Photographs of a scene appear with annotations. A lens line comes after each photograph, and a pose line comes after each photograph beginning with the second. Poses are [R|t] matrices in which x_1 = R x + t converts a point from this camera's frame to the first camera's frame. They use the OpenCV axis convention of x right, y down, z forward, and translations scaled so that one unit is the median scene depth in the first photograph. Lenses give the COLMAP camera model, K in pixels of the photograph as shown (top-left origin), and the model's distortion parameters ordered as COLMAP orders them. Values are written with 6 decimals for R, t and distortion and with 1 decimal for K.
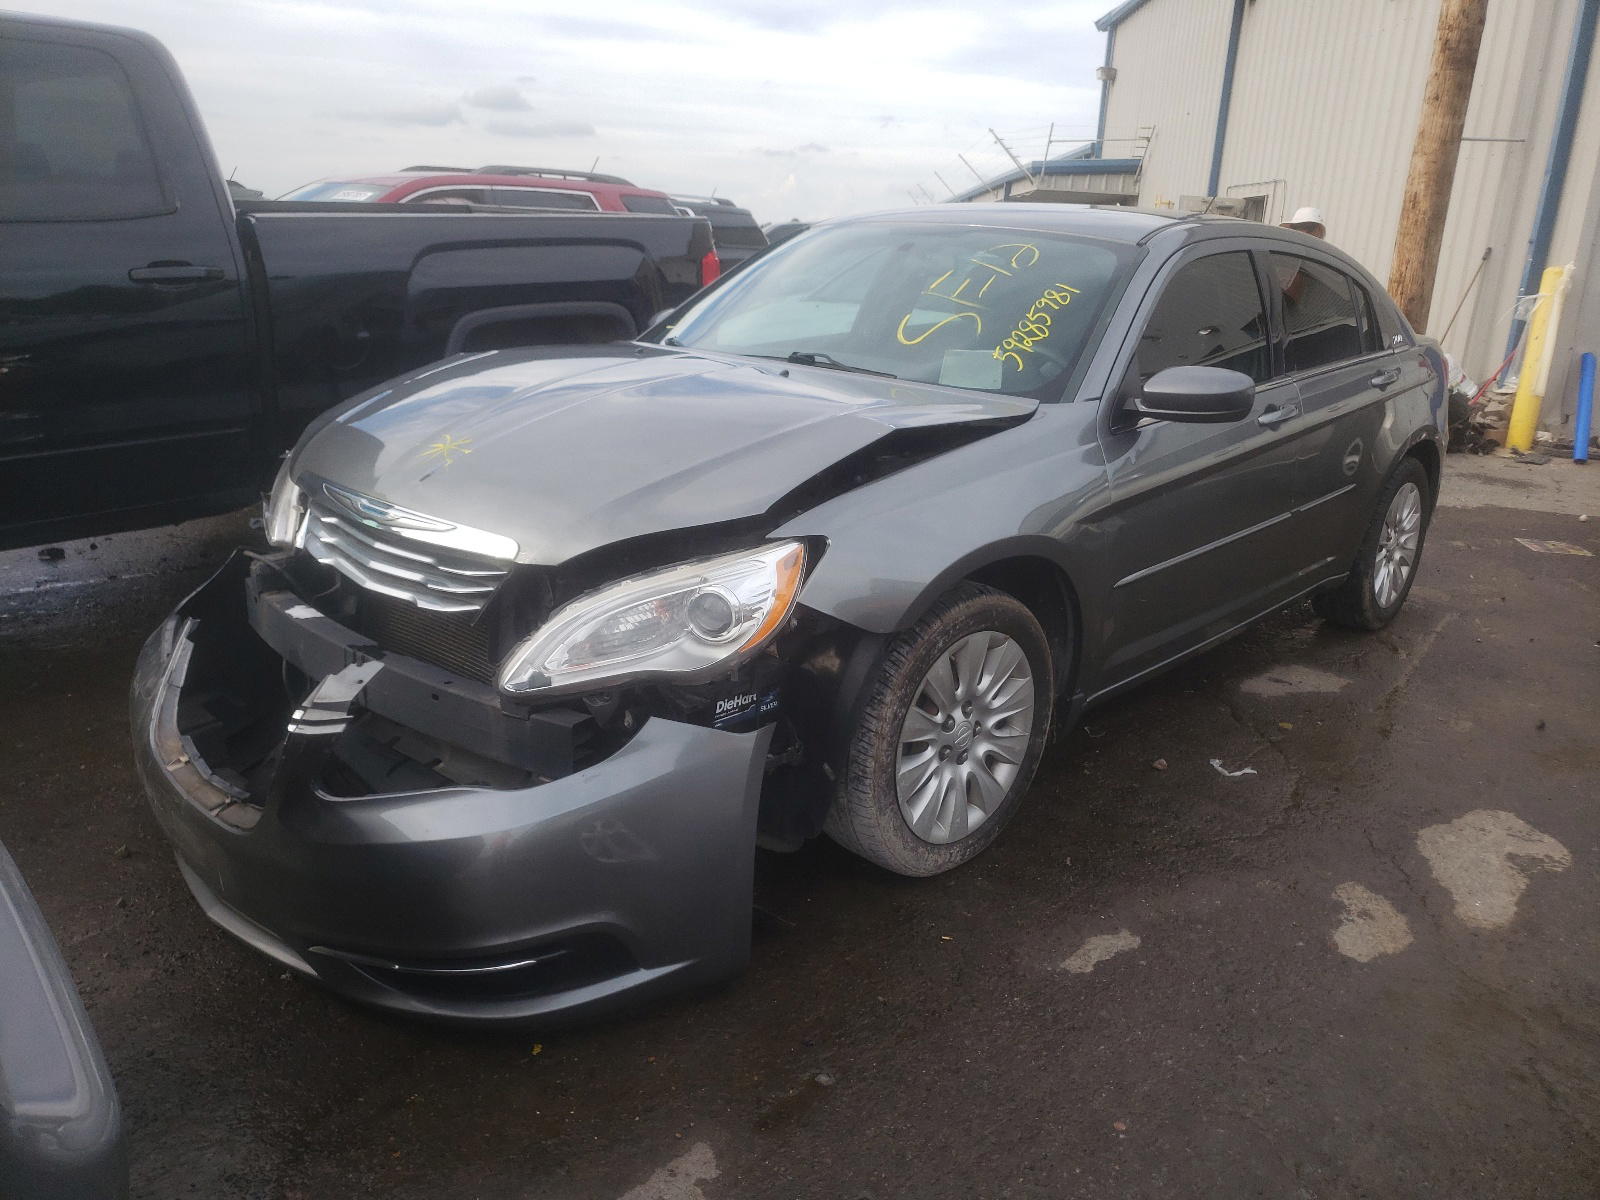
lens RADIAL K [[1210.4, 0, 800.0], [0, 1210.4, 600.0], [0, 0, 1]] dist [0.002227, 0.136968]
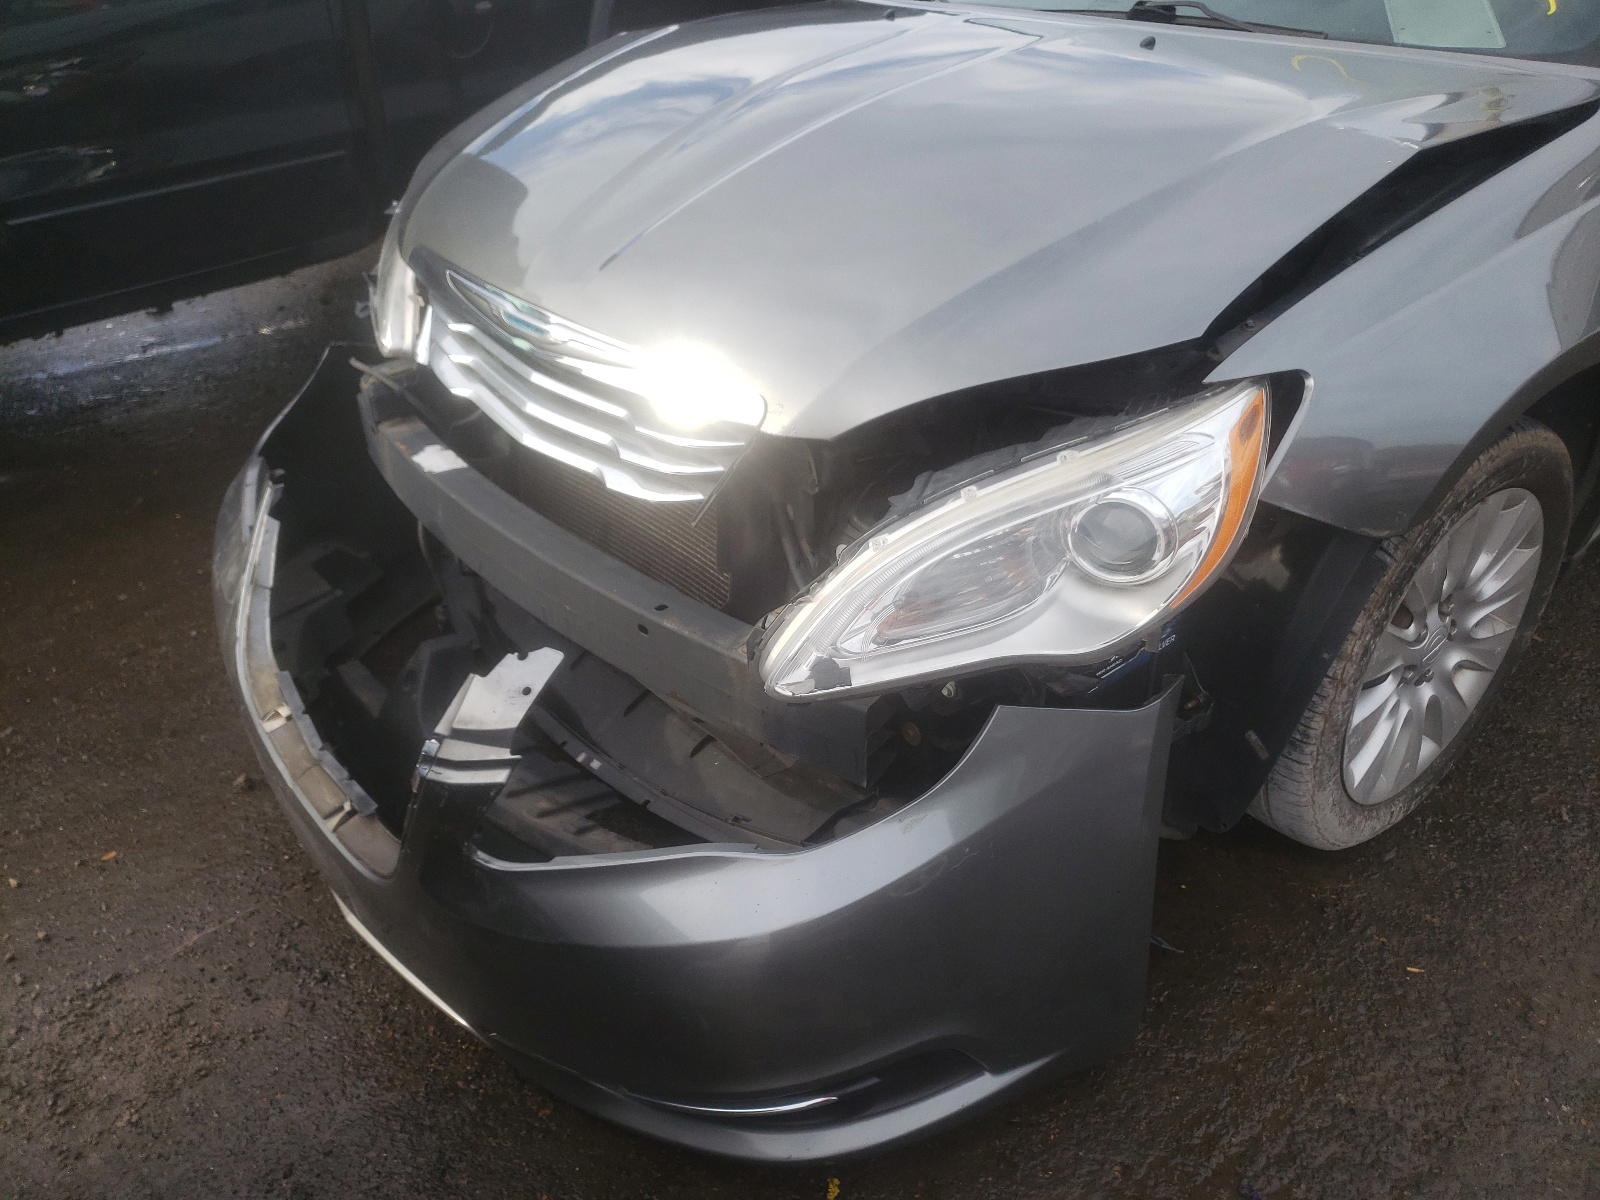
lens RADIAL K [[1235.5, 0, 800.0], [0, 1235.5, 600.0], [0, 0, 1]] dist [0.095311, -0.078840]
pose [[0.991718, 0.013503, -0.127725, -0.122694], [0.018606, 0.968865, 0.246891, -0.089524], [0.127082, -0.247222, 0.960589, 0.354037]]
